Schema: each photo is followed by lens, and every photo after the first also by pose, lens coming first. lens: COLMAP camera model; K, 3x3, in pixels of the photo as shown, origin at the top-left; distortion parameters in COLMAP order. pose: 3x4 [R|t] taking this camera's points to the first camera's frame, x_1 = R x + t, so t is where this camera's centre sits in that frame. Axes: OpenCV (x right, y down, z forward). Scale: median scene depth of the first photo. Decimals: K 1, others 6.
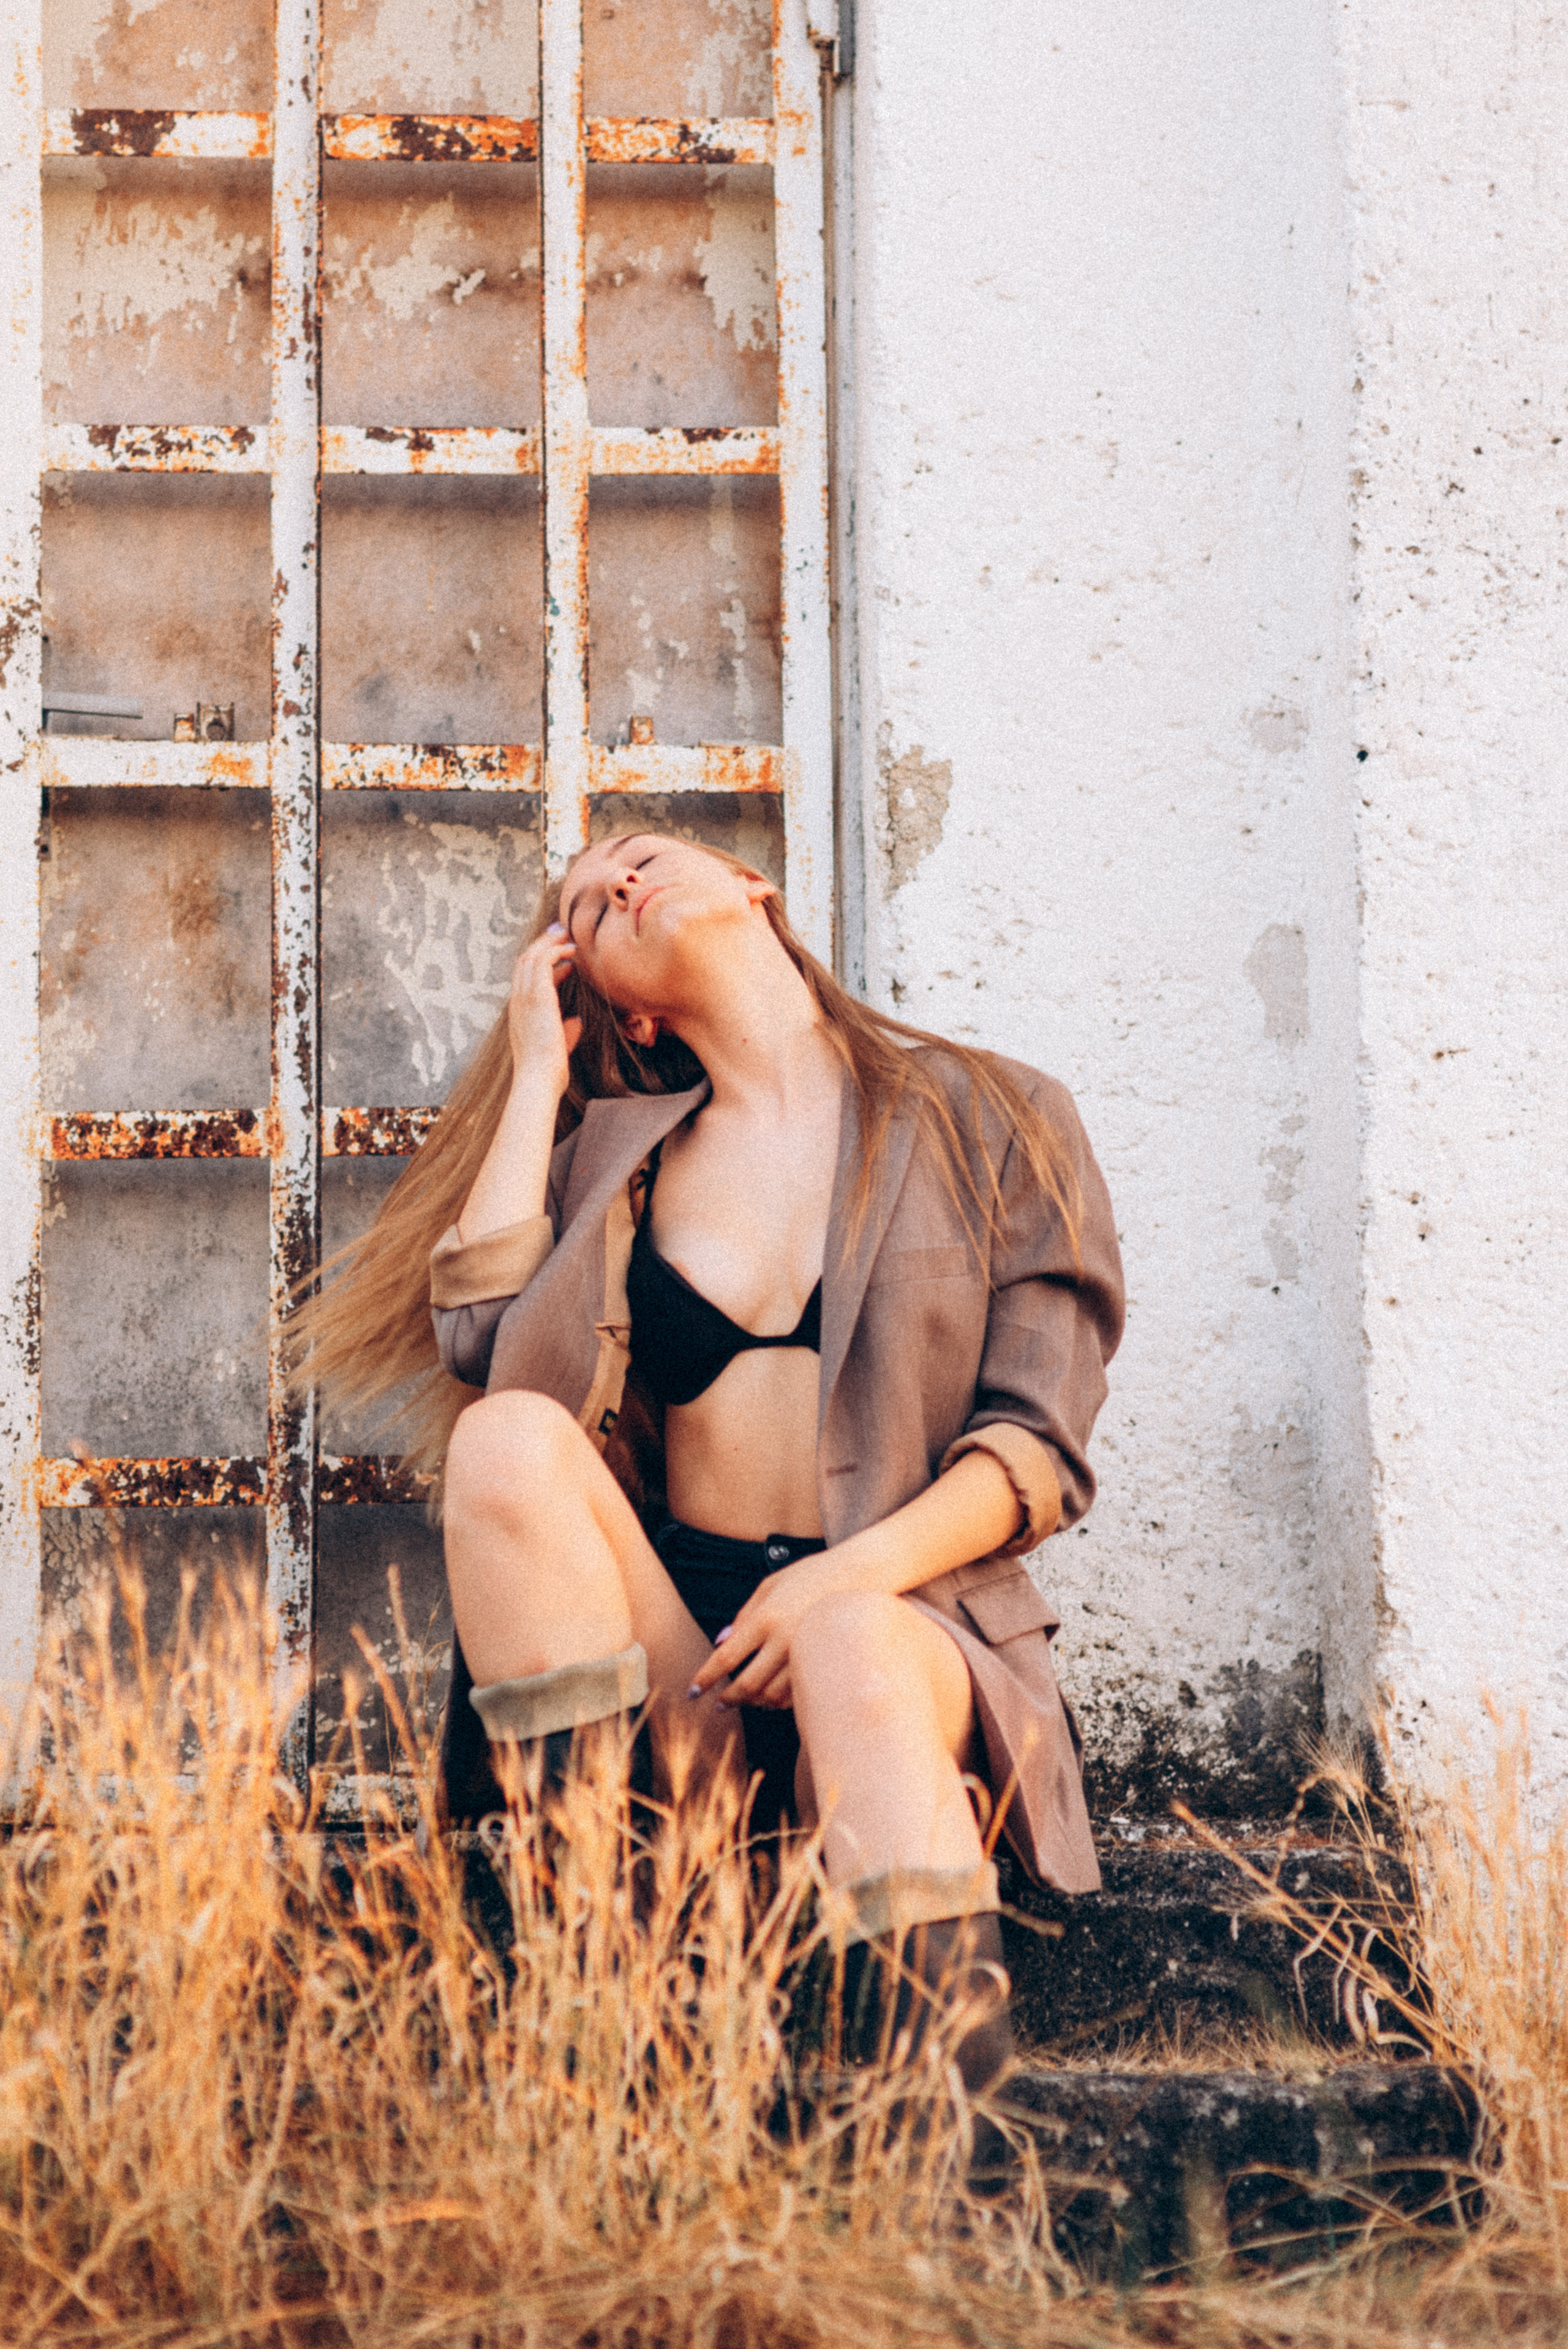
lens RADIAL K [[4884.1, 0, 784.0], [0, 4884.1, 1174.5], [0, 0, 1]] dist [-0.035926, -0.253153]
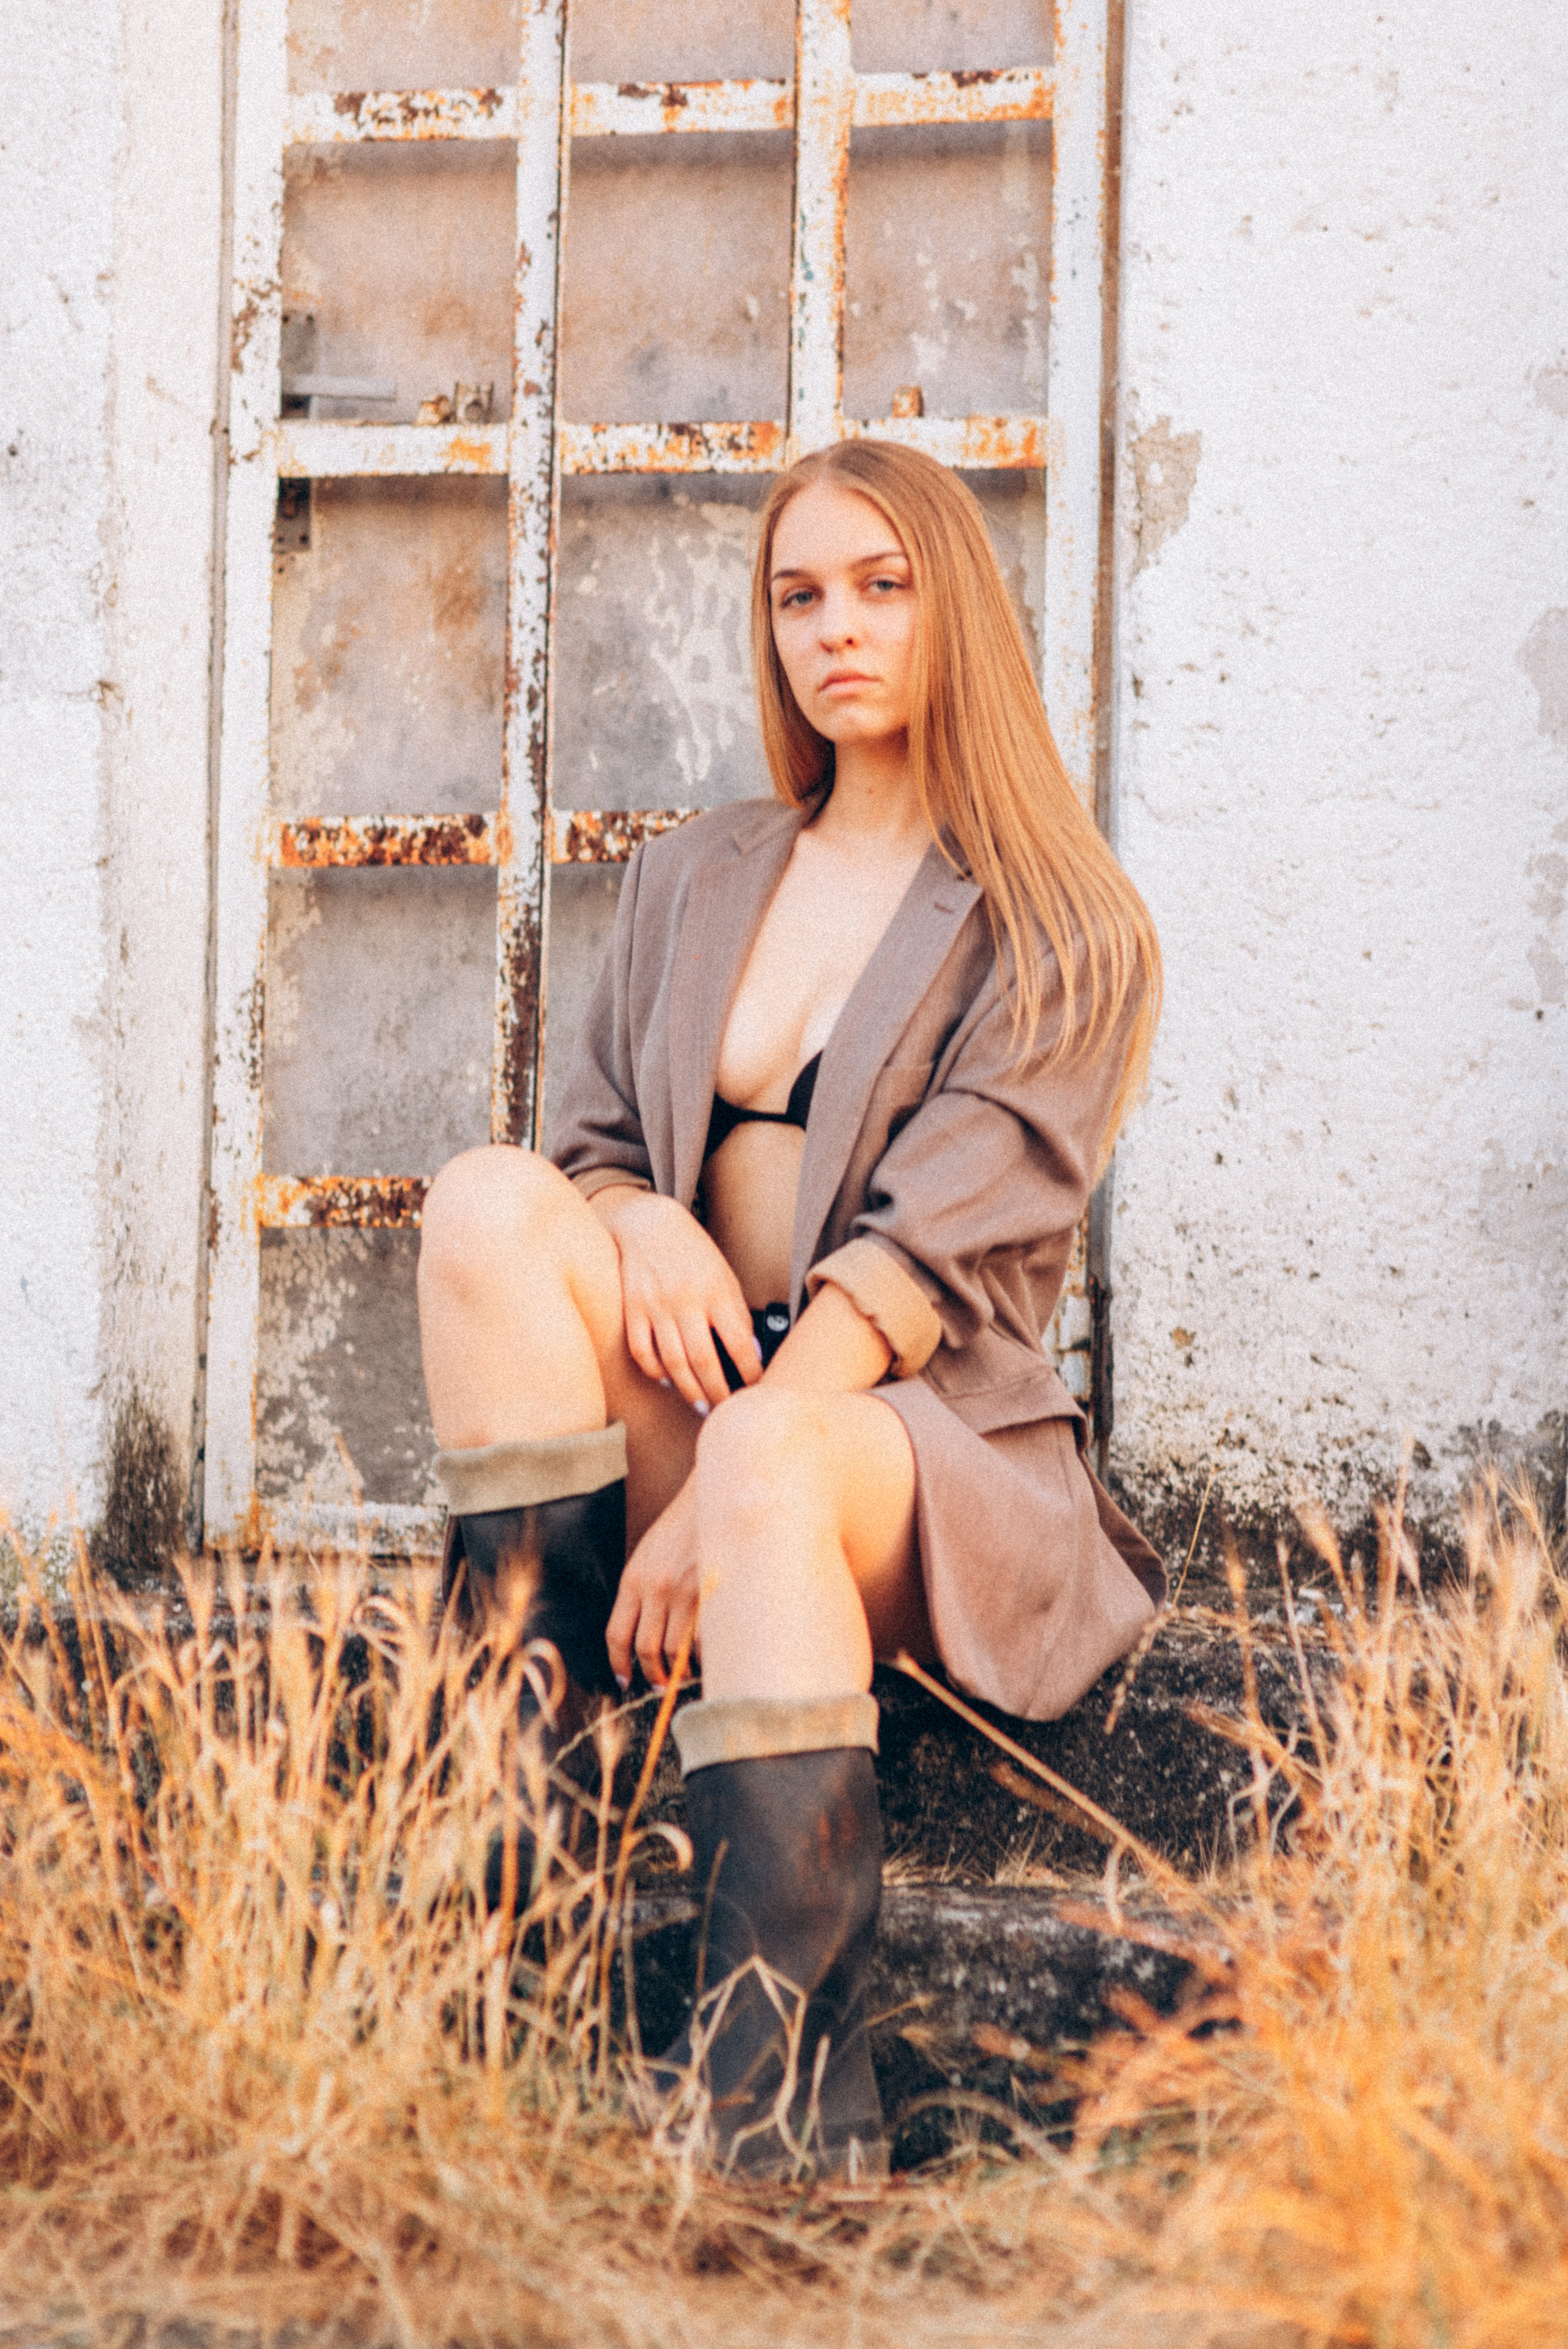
lens RADIAL K [[4884.1, 0, 784.0], [0, 4884.1, 1174.5], [0, 0, 1]] dist [-0.035926, -0.253153]
pose [[0.968910, 0.016267, -0.246877, 0.184660], [0.005662, 0.996117, 0.087857, -0.026518], [0.247347, -0.086523, 0.965056, 0.083816]]
